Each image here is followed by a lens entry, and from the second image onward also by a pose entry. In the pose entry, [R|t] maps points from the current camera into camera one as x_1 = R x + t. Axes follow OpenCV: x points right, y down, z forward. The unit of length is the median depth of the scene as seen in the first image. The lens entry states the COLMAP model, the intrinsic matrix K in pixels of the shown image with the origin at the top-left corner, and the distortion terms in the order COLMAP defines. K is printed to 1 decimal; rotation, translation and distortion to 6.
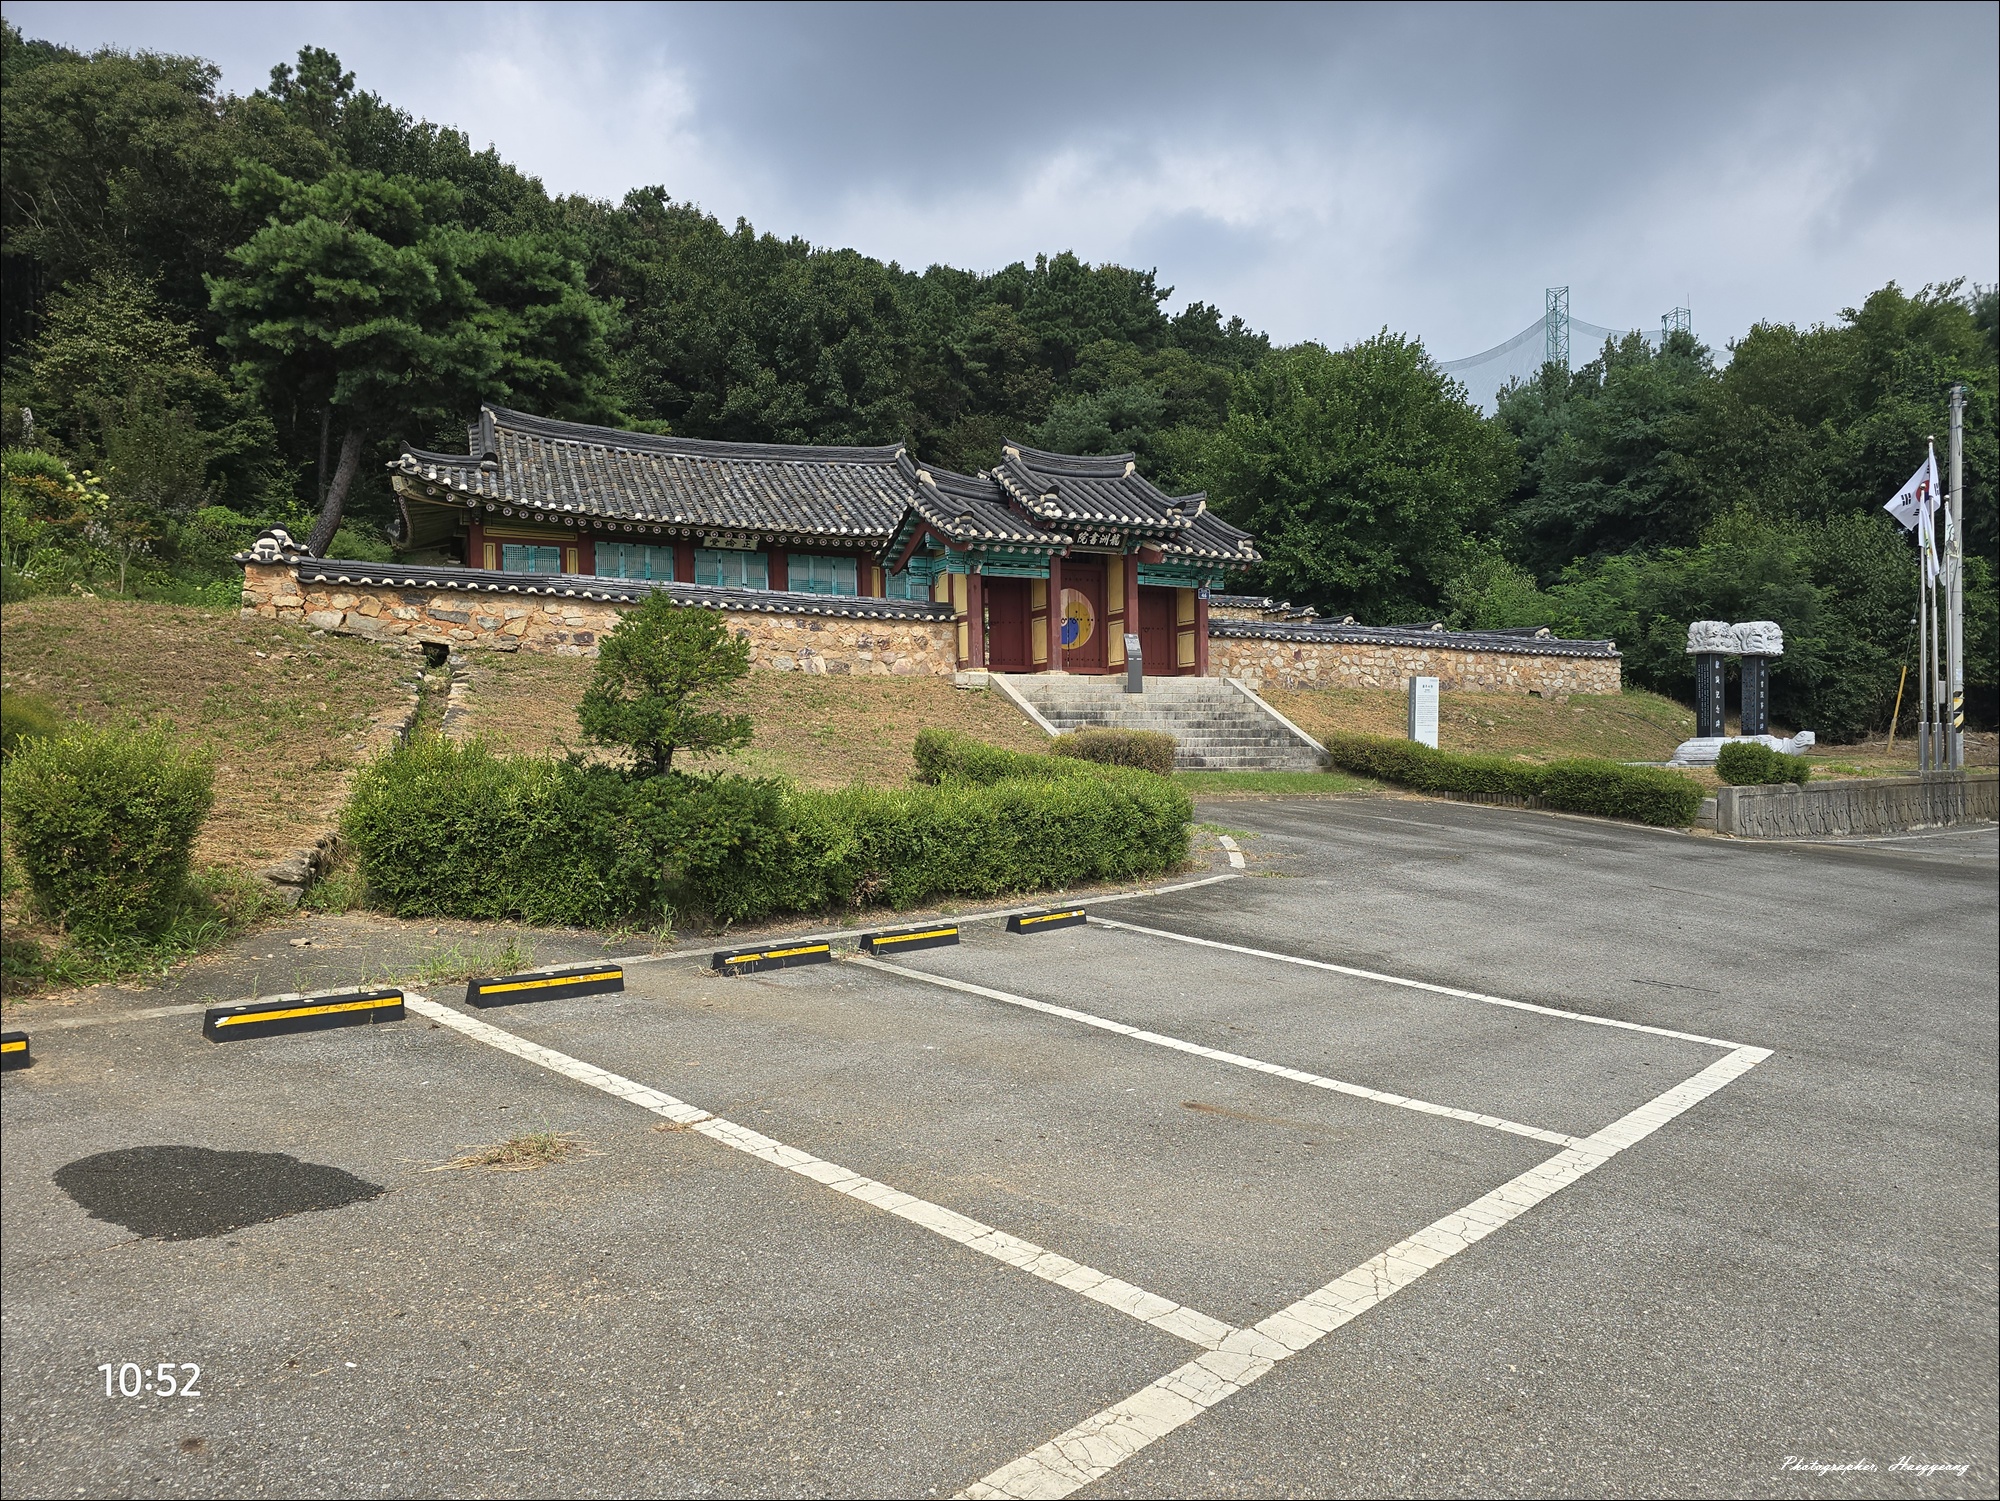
lens RADIAL K [[1394.3, 0, 1000.0], [0, 1394.3, 750.5], [0, 0, 1]] dist [0.062056, -0.117367]
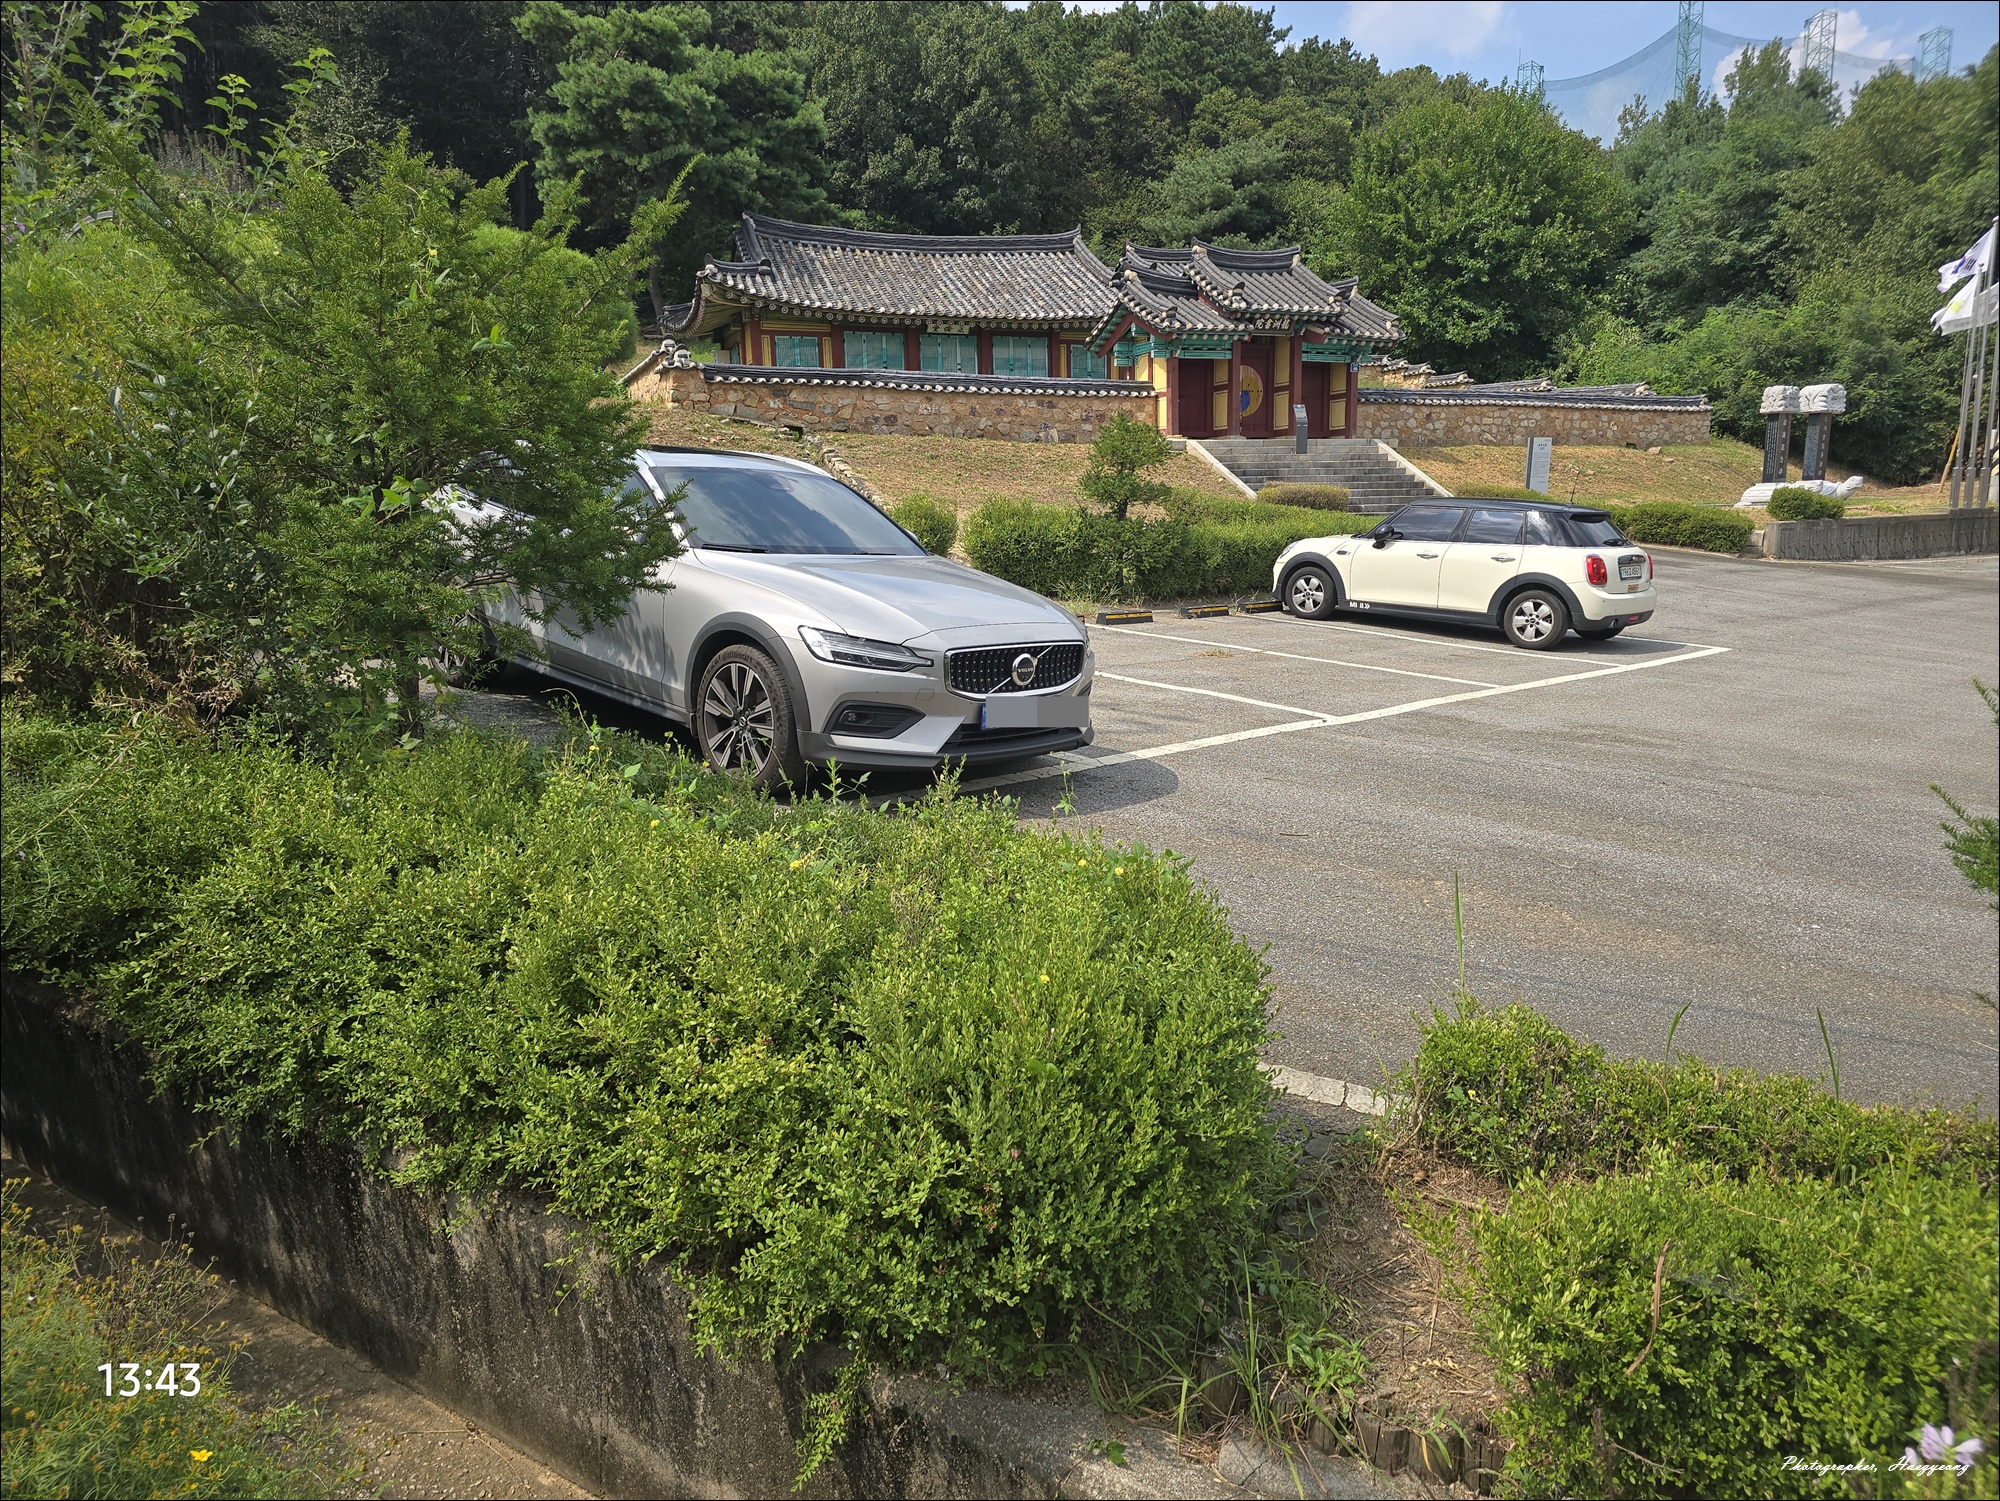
lens RADIAL K [[1302.8, 0, 1000.0], [0, 1302.8, 750.5], [0, 0, 1]] dist [0.038253, -0.040505]
pose [[0.997140, 0.002626, -0.075529, -0.072217], [0.011540, 0.982387, 0.186503, -0.001163], [0.074689, -0.186842, 0.979547, -0.191498]]
